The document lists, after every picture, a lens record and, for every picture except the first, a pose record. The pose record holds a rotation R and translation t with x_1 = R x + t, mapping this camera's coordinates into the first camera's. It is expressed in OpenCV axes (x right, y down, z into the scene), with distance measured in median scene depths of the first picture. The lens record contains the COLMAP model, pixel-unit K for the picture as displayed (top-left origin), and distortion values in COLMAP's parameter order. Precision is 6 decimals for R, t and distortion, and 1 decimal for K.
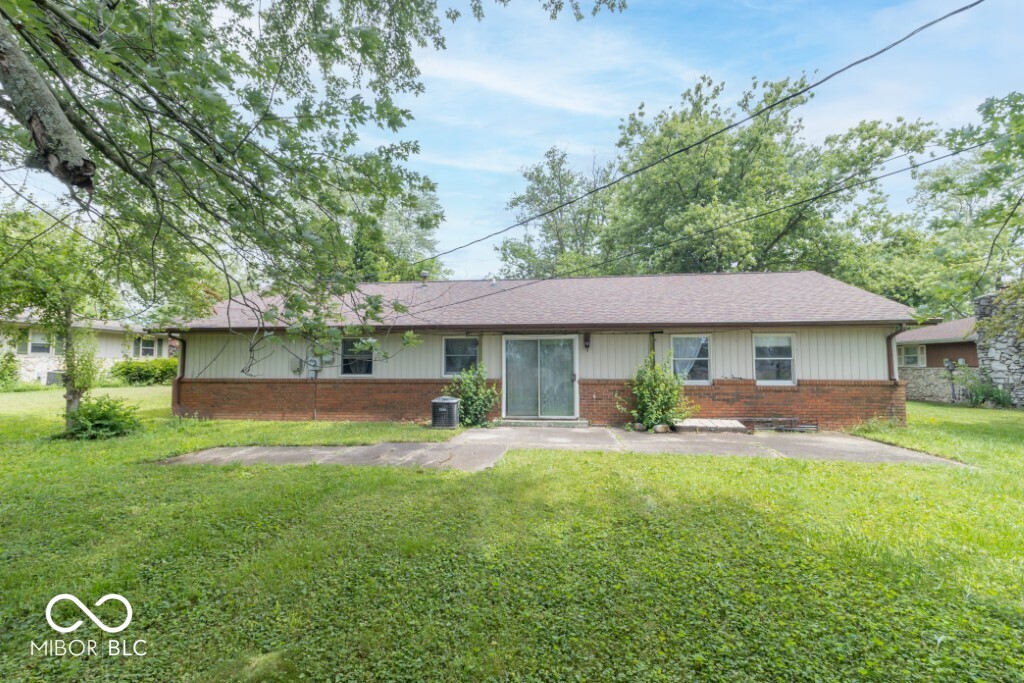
lens RADIAL K [[483.0, 0, 512.0], [0, 483.0, 341.5], [0, 0, 1]] dist [0.002887, 0.000555]
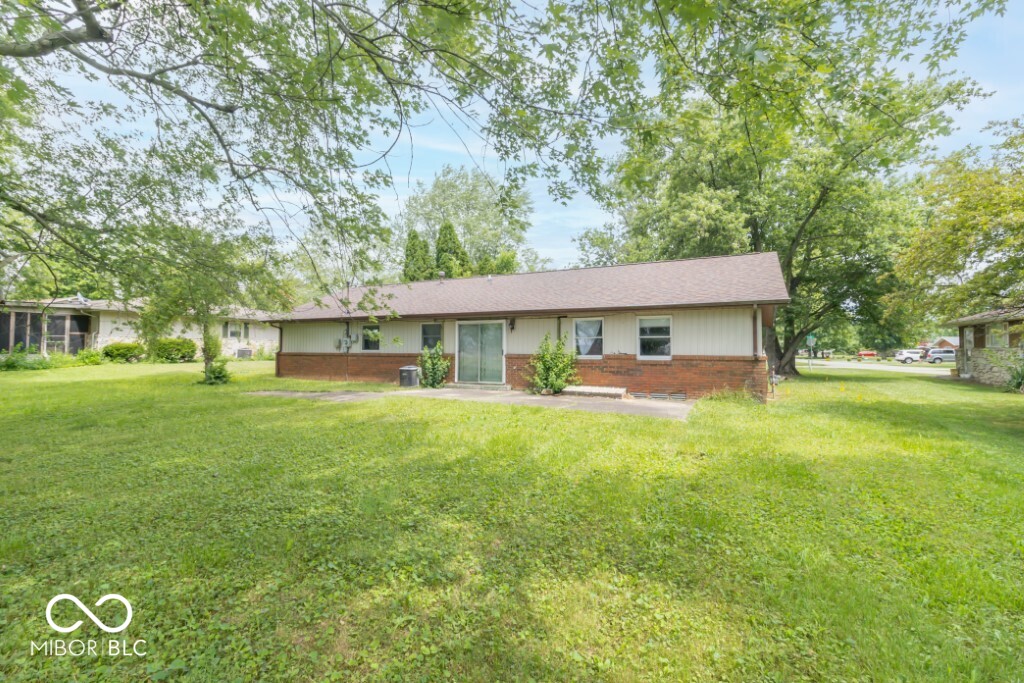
lens RADIAL K [[483.0, 0, 512.0], [0, 483.0, 341.5], [0, 0, 1]] dist [0.002887, 0.000555]
pose [[0.939300, -0.002329, -0.343089, 0.597266], [0.013250, 0.999477, 0.029491, 0.006664], [0.342841, -0.032247, 0.938840, -0.206306]]
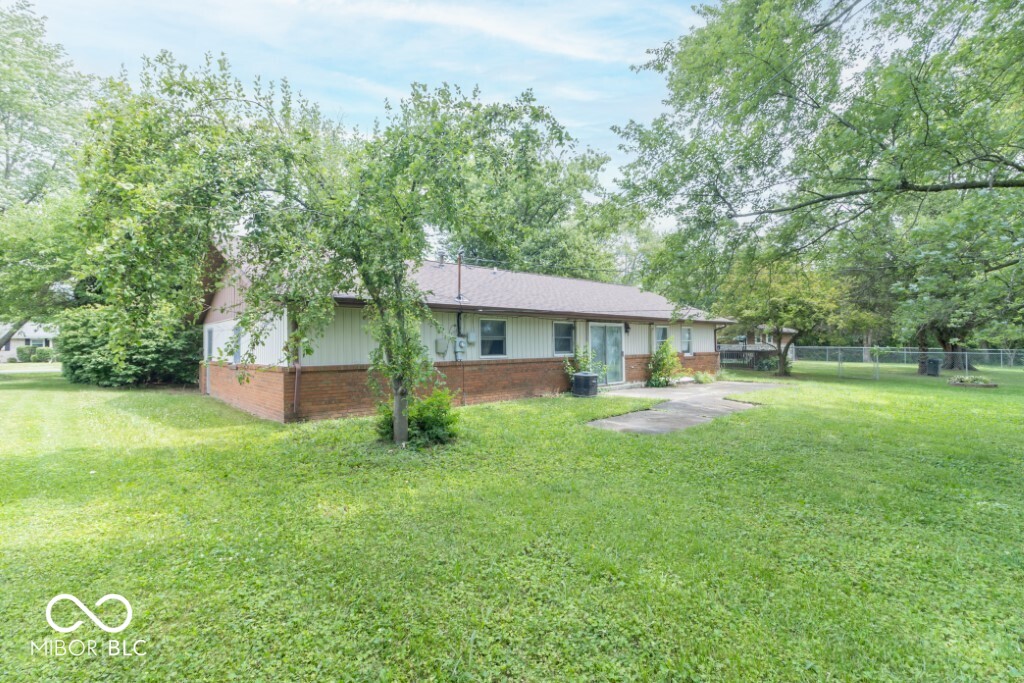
lens RADIAL K [[483.0, 0, 512.0], [0, 483.0, 341.5], [0, 0, 1]] dist [0.002887, 0.000555]
pose [[0.642897, -0.001557, 0.765951, -1.140797], [-0.036477, 0.998801, 0.032648, 0.005066], [-0.765083, -0.048929, 0.642070, 0.351815]]
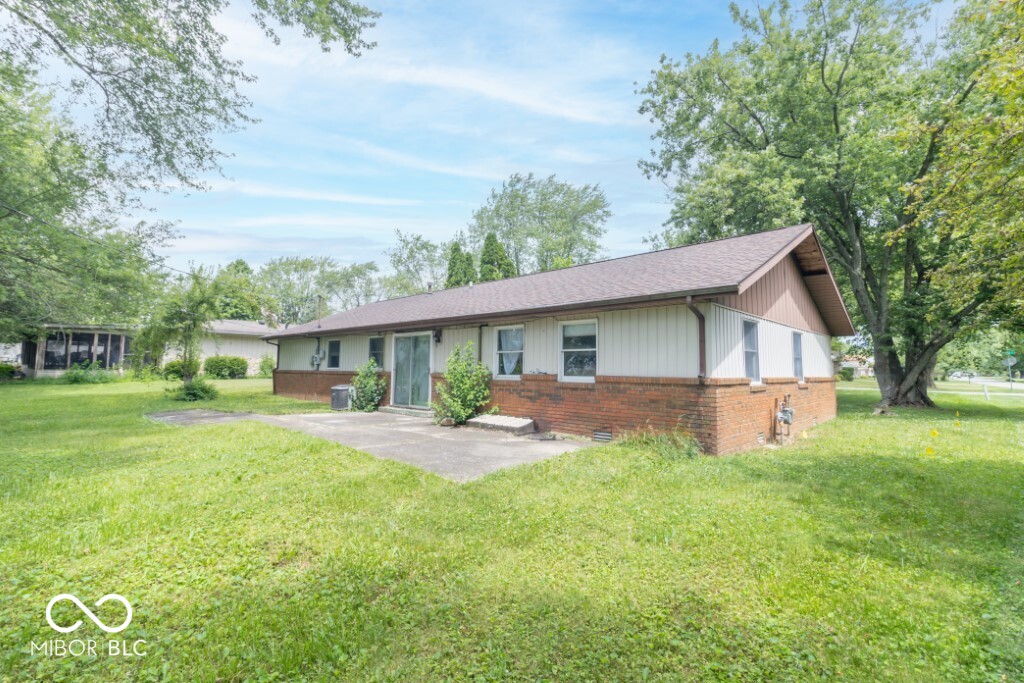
lens RADIAL K [[483.0, 0, 512.0], [0, 483.0, 341.5], [0, 0, 1]] dist [0.002887, 0.000555]
pose [[0.799870, -0.026210, -0.599601, 0.914547], [0.021618, 0.999656, -0.014860, 0.029591], [0.599784, -0.001076, 0.800161, 0.258617]]
